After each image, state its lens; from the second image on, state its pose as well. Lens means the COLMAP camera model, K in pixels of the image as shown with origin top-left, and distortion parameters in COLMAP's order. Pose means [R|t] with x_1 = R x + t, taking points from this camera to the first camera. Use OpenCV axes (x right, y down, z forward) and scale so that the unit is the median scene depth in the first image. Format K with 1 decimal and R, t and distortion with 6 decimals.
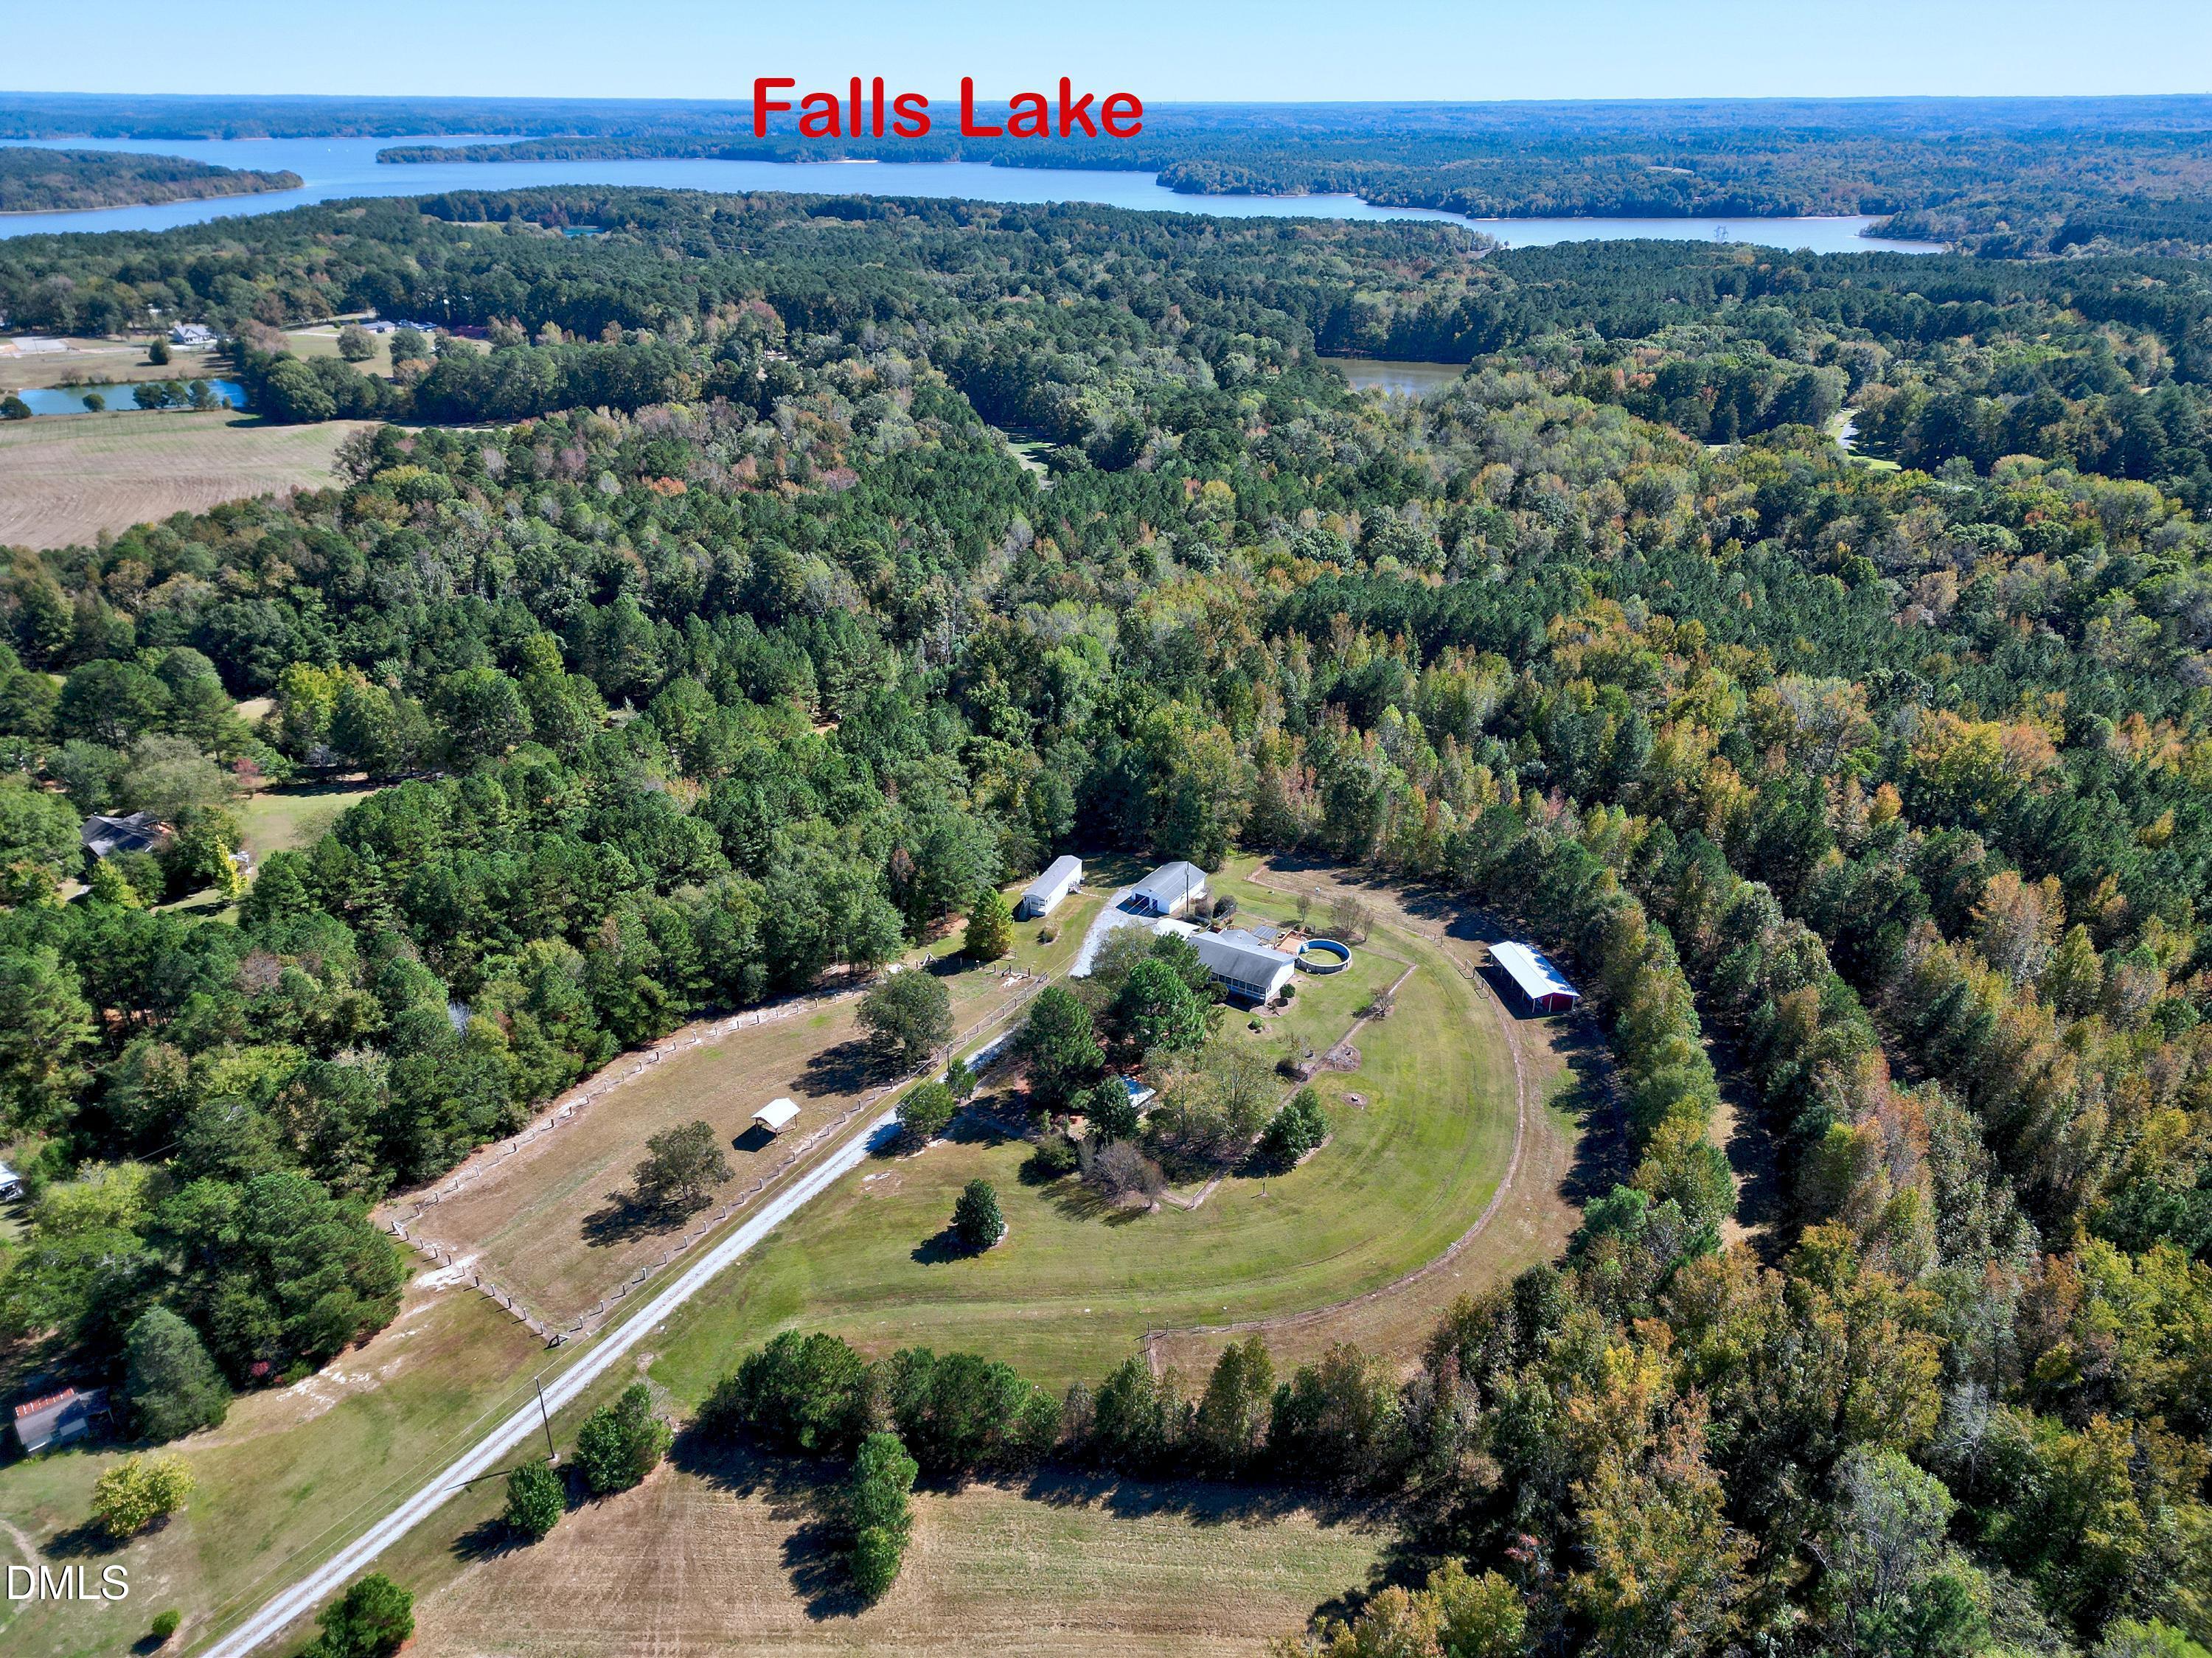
lens RADIAL K [[1554.5, 0, 1107.2], [0, 1554.5, 808.8], [0, 0, 1]] dist [0.058634, -0.045656]
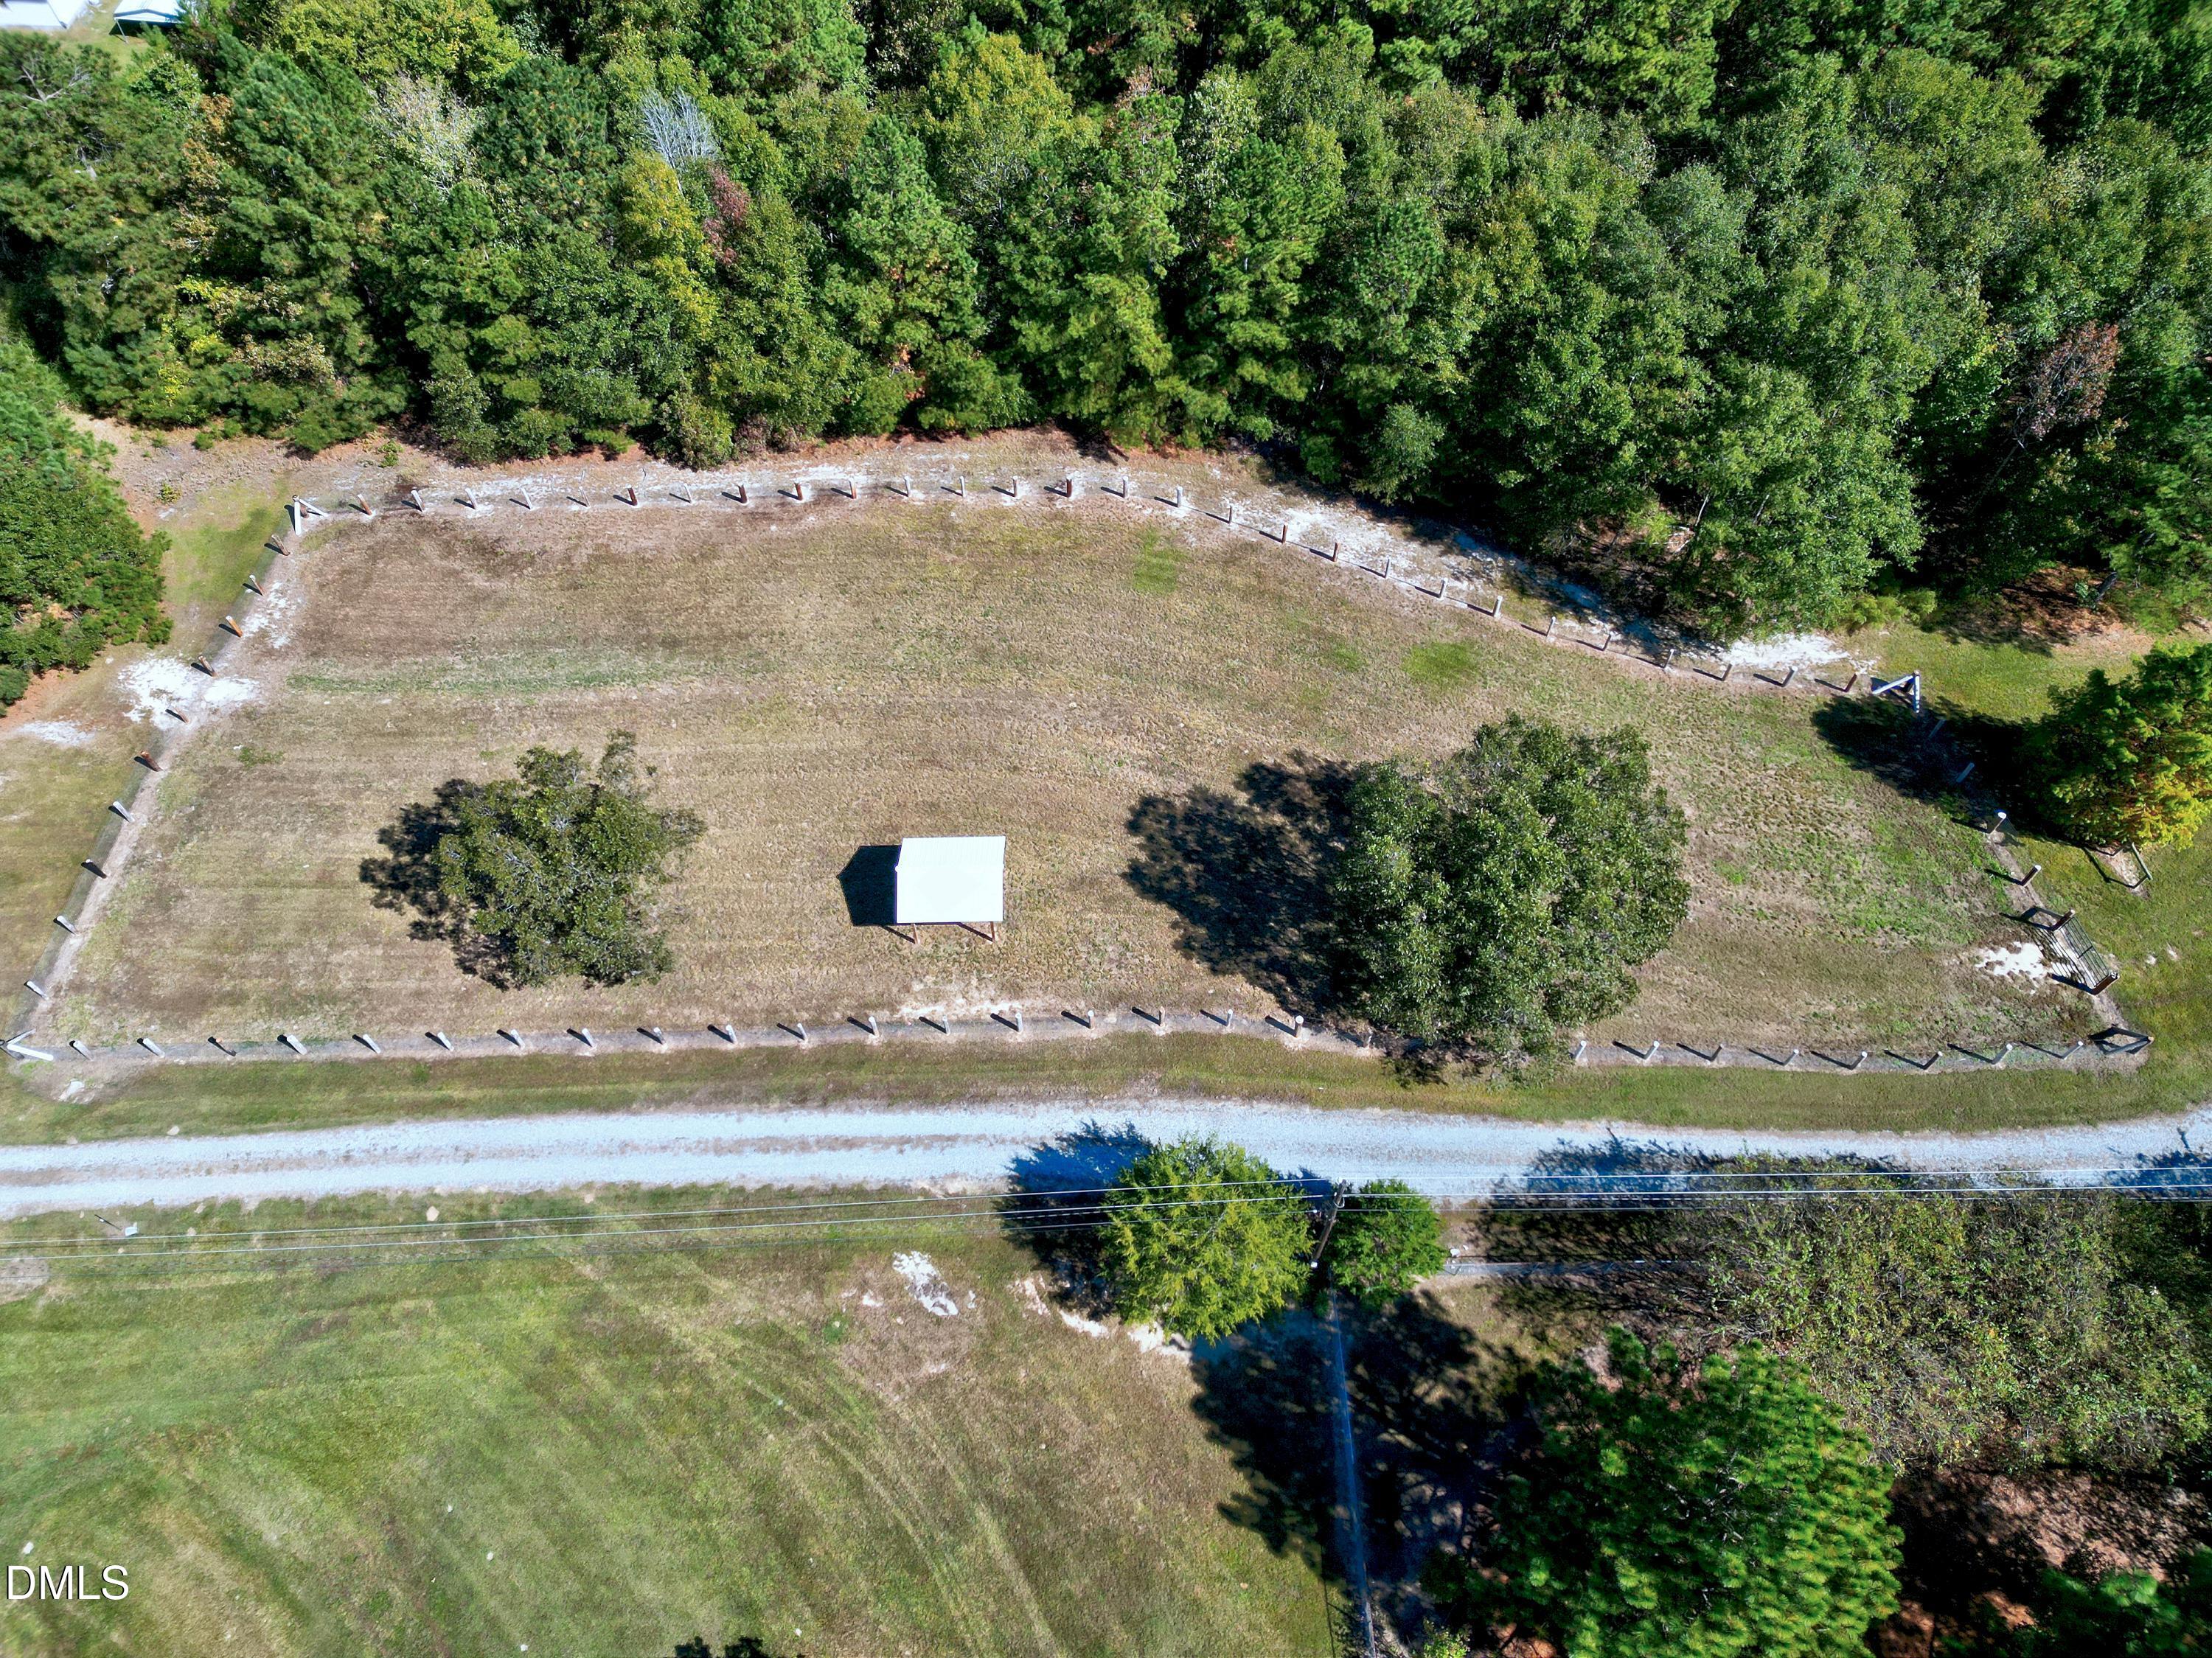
lens RADIAL K [[1628.9, 0, 1106.0], [0, 1628.9, 829.0], [0, 0, 1]] dist [0.066877, -0.060172]
pose [[0.547007, 0.689519, -0.474707, -0.029091], [-0.332731, 0.699430, 0.632525, -0.045234], [0.768162, -0.188046, 0.612018, 0.755694]]
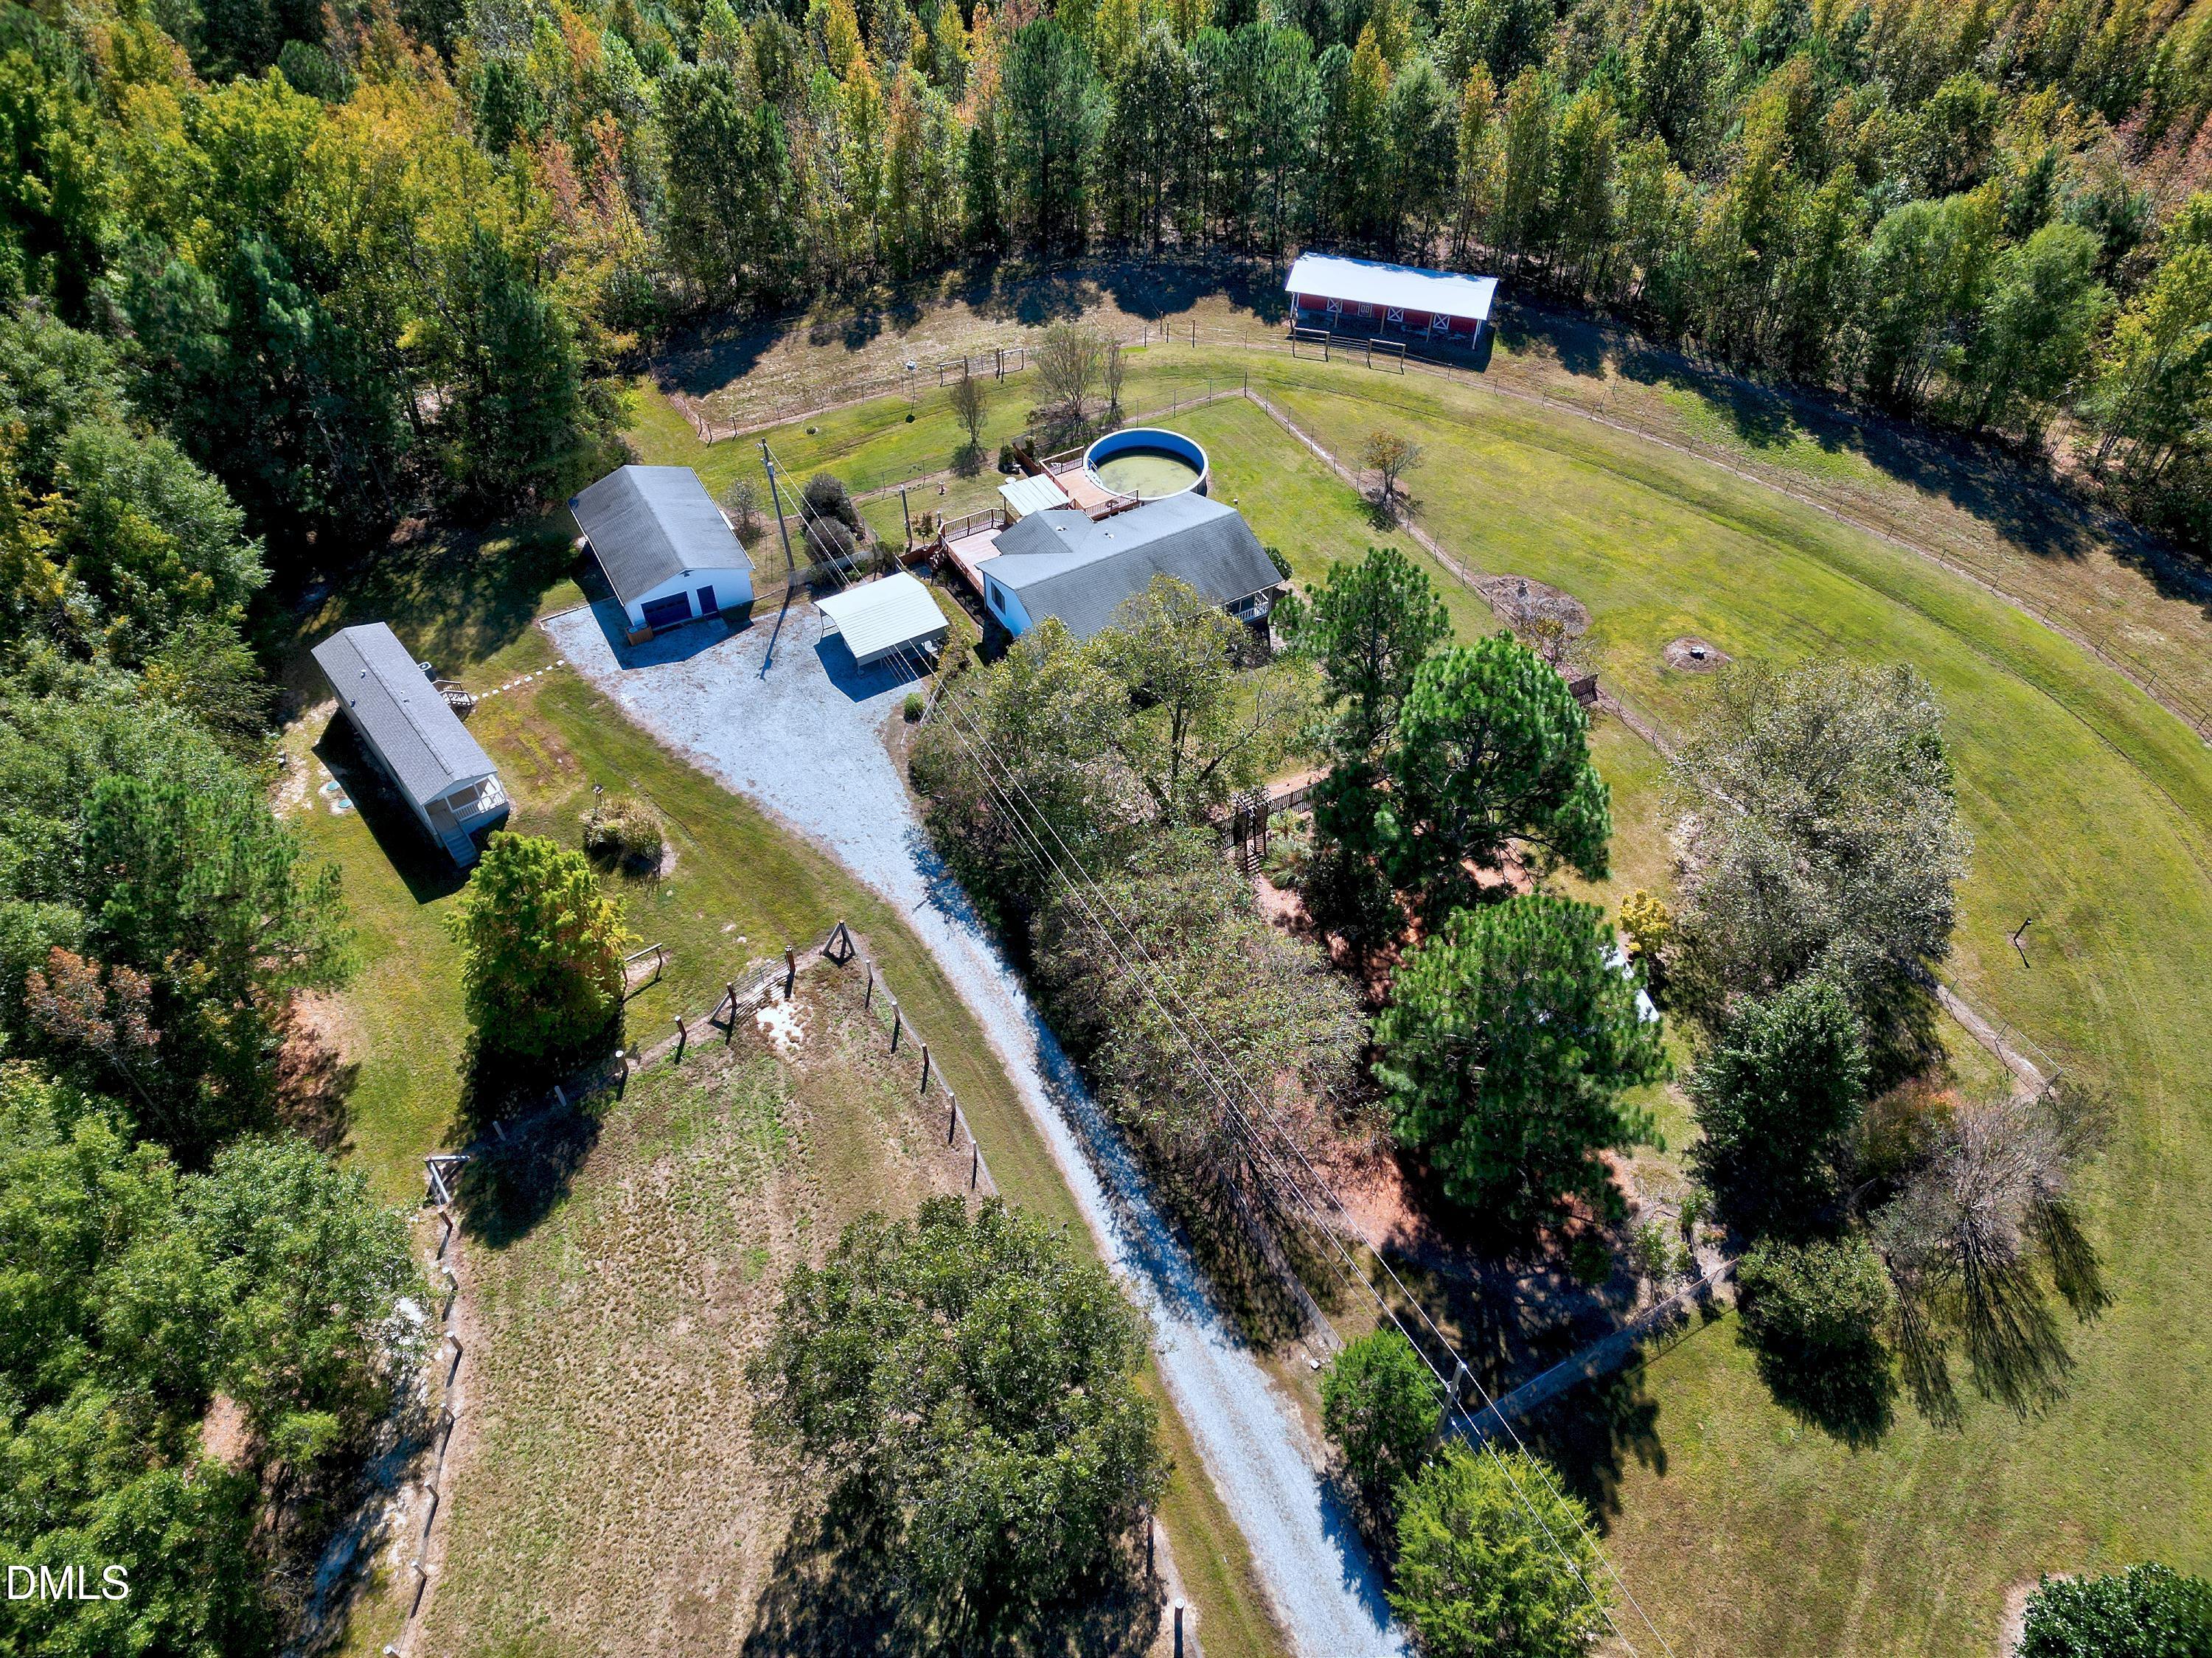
lens RADIAL K [[1554.5, 0, 1107.2], [0, 1554.5, 808.8], [0, 0, 1]] dist [0.058634, -0.045656]
pose [[0.489247, -0.626247, 0.607002, -0.214079], [0.352001, 0.778571, 0.519540, -0.067422], [-0.797955, -0.040518, 0.601353, 0.833646]]
